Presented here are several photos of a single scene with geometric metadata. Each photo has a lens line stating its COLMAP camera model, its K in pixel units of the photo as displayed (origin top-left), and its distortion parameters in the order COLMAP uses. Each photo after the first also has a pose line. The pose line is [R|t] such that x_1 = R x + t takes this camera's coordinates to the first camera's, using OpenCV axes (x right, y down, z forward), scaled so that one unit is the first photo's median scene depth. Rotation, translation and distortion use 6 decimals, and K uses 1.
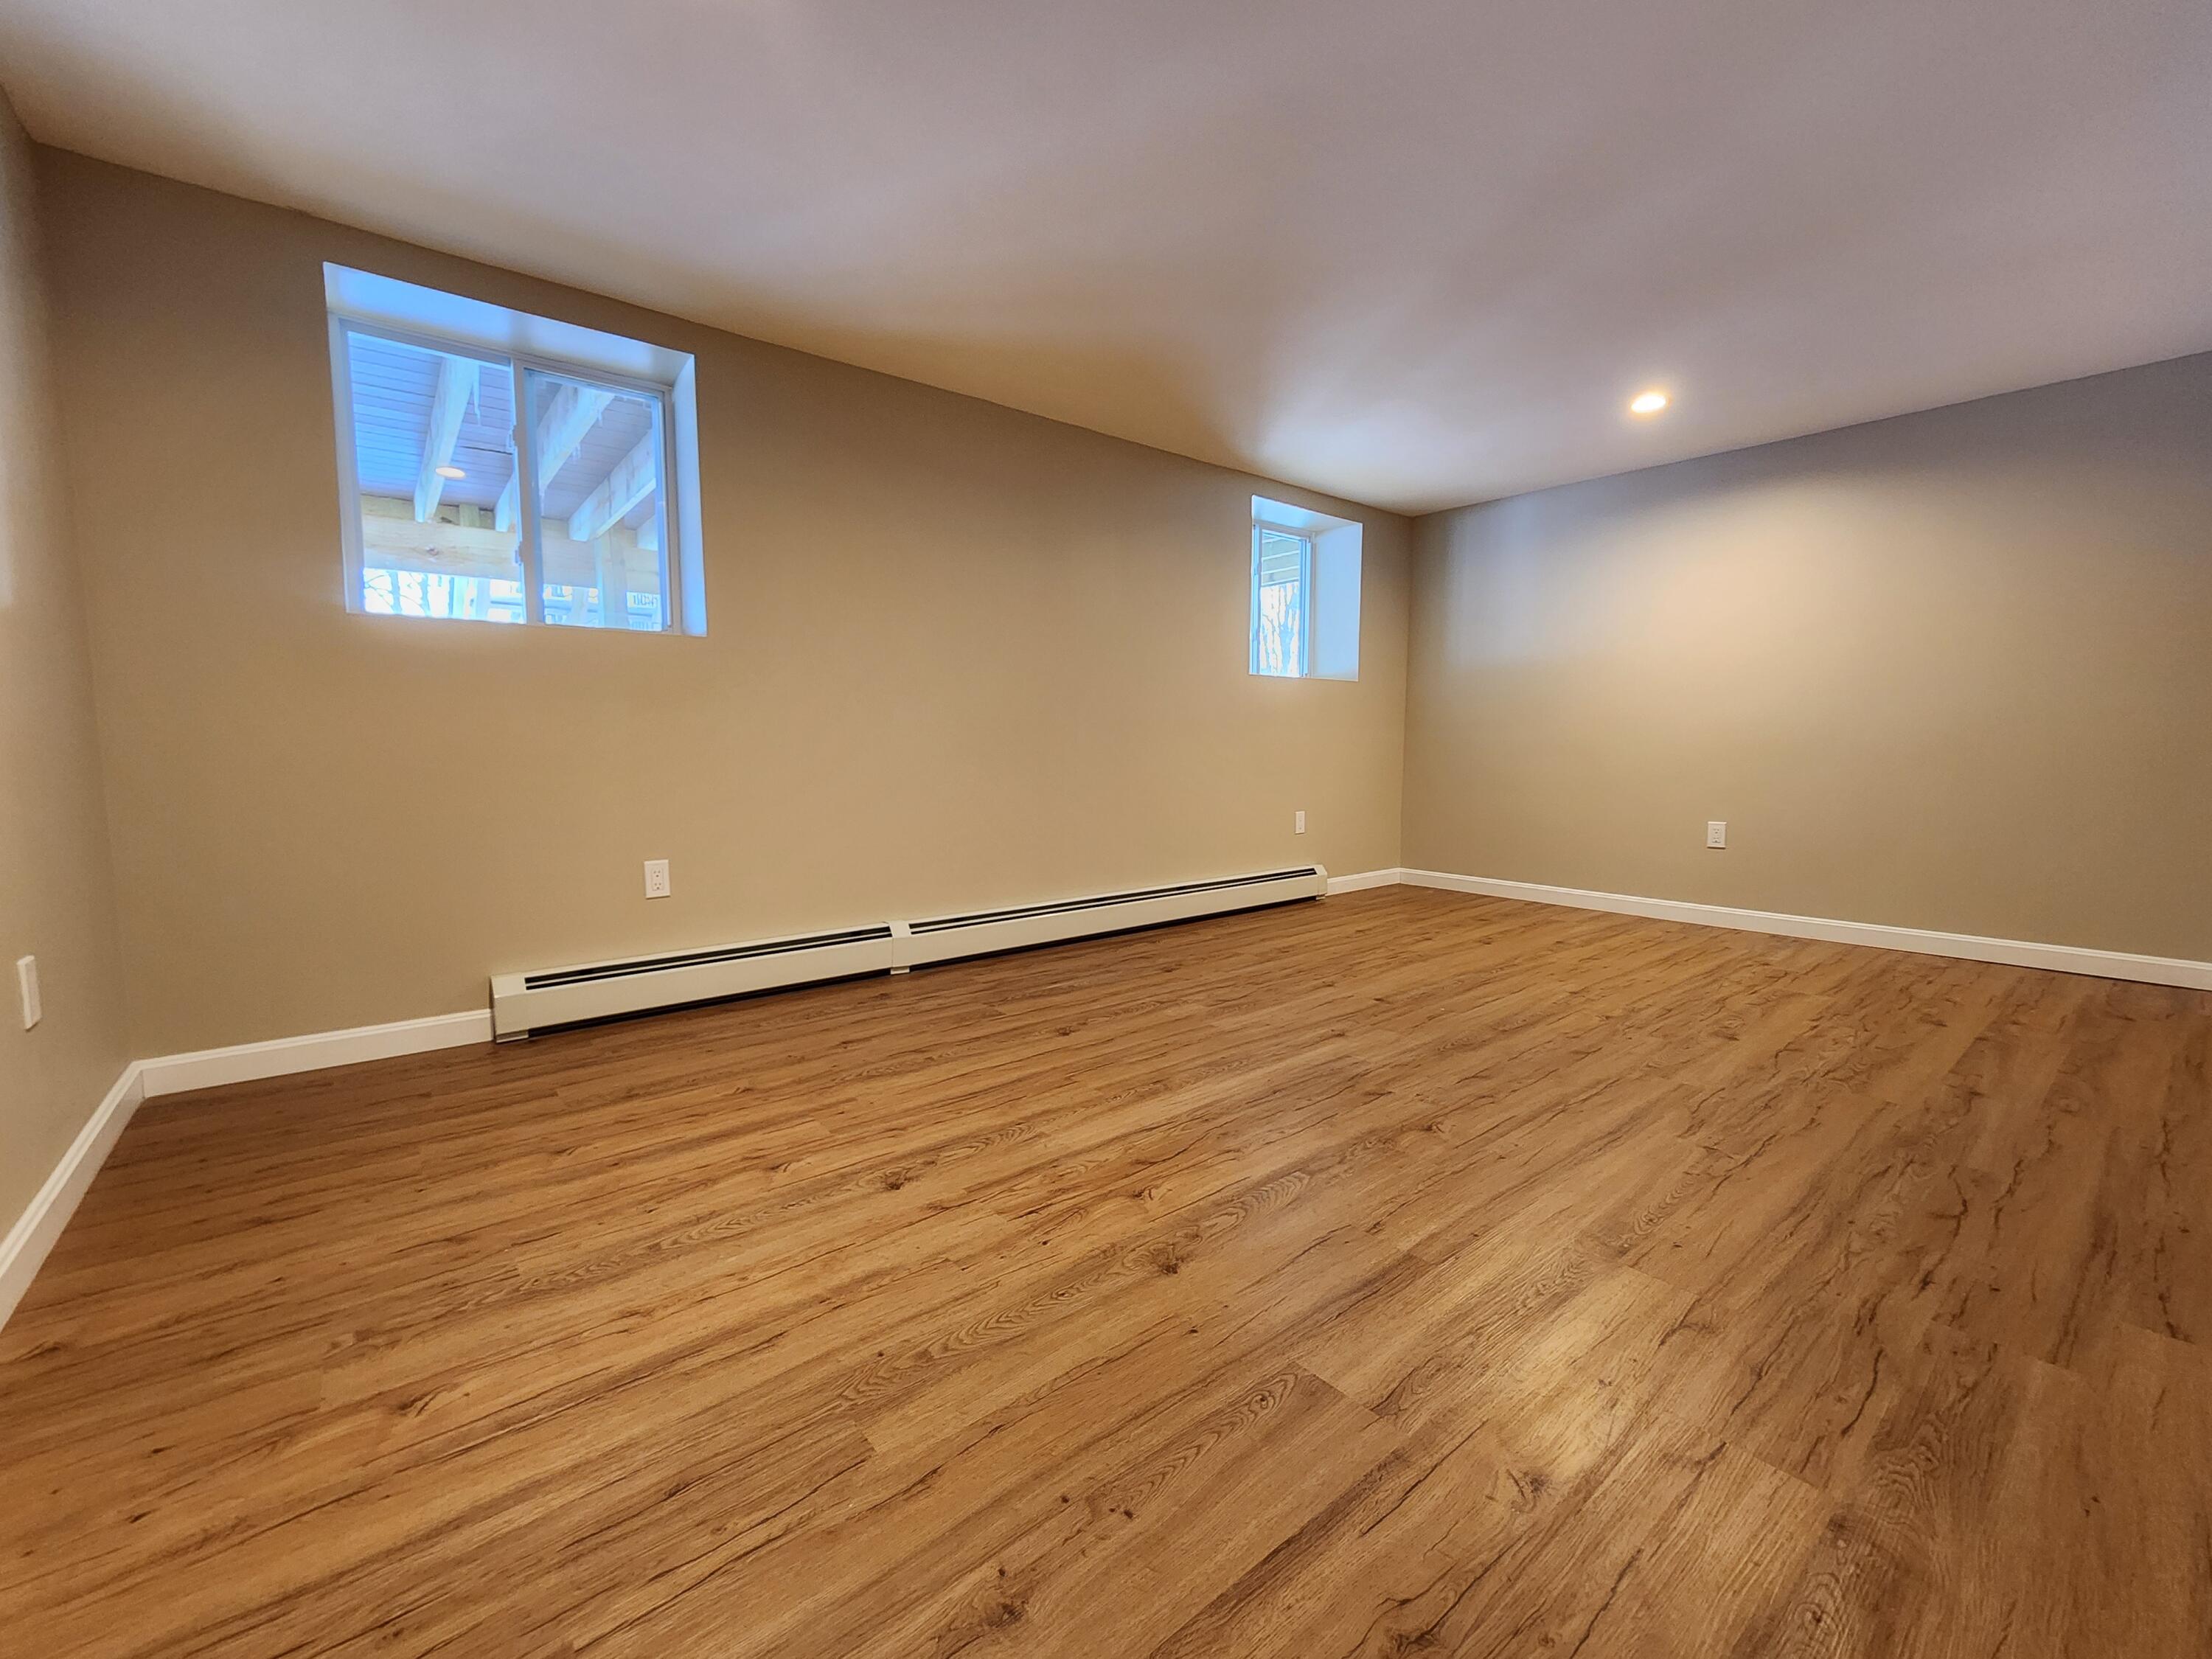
lens RADIAL K [[906.3, 0, 1095.1], [0, 906.3, 825.1], [0, 0, 1]] dist [0.004617, -0.000114]
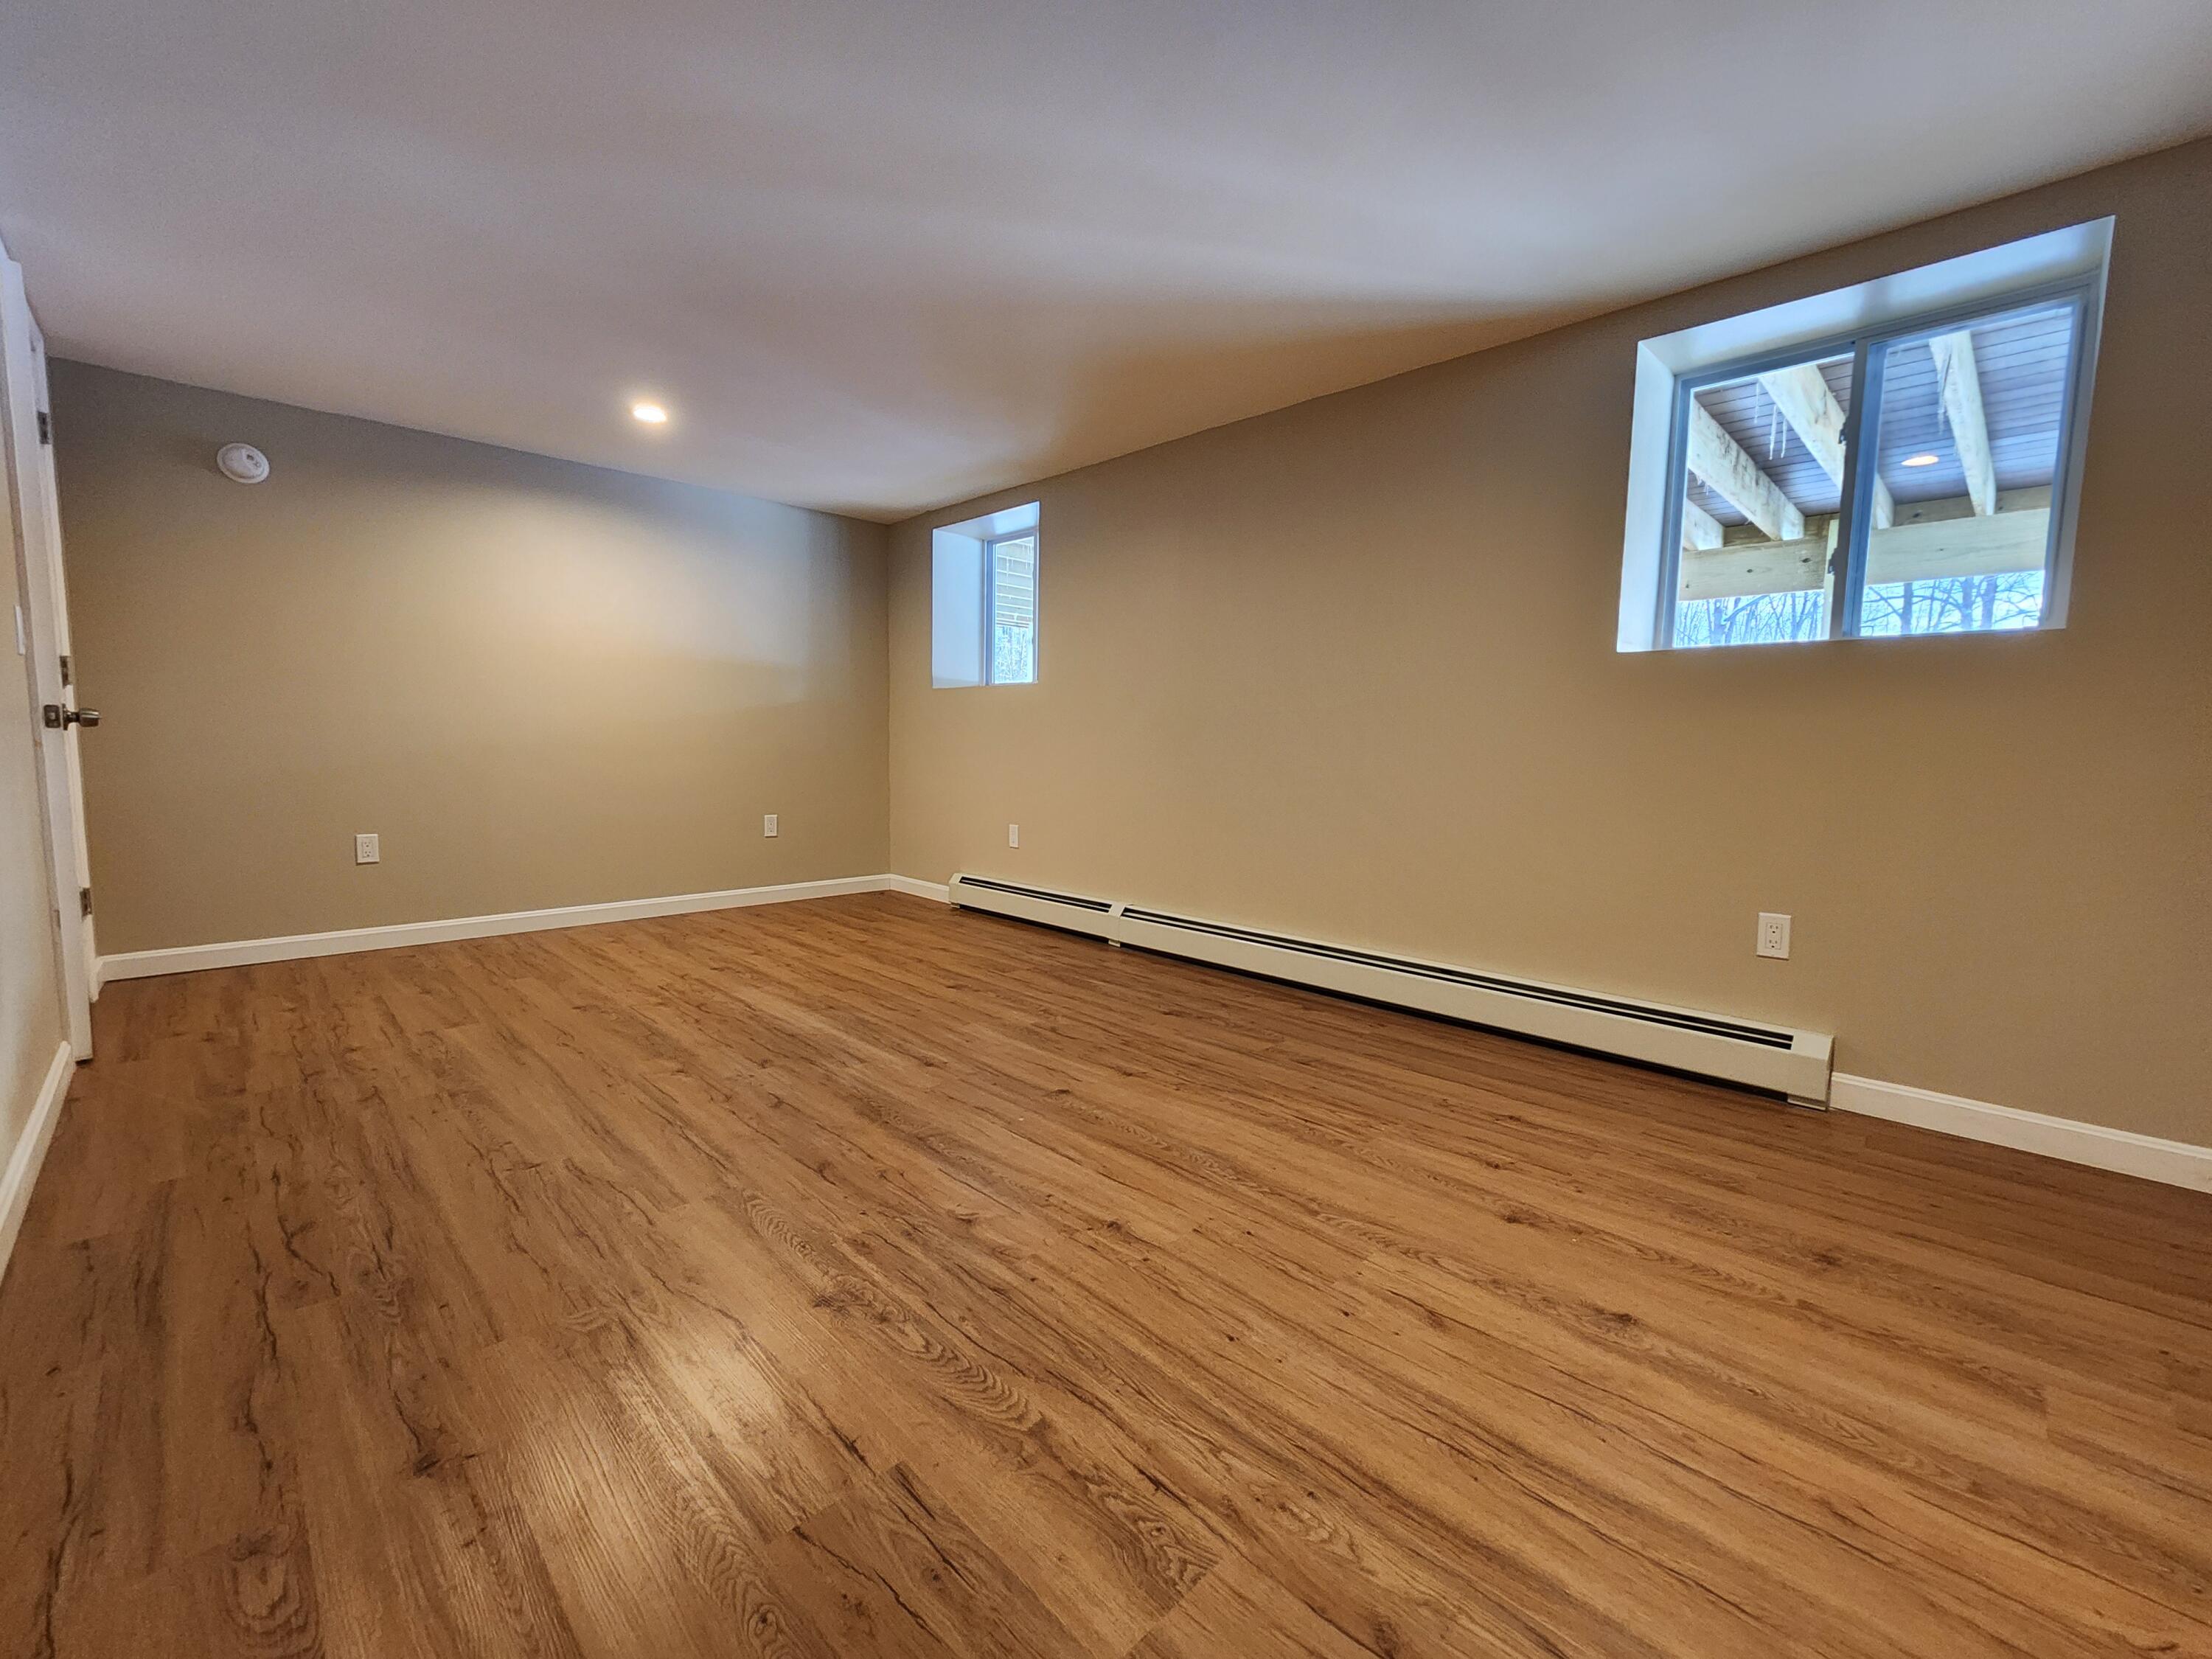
lens RADIAL K [[906.3, 0, 1105.8], [0, 906.3, 817.3], [0, 0, 1]] dist [0.004617, -0.000114]
pose [[0.104106, 0.081490, -0.991222, 1.286373], [-0.104823, 0.991986, 0.070543, -0.119158], [0.989027, 0.096559, 0.111814, 1.116930]]
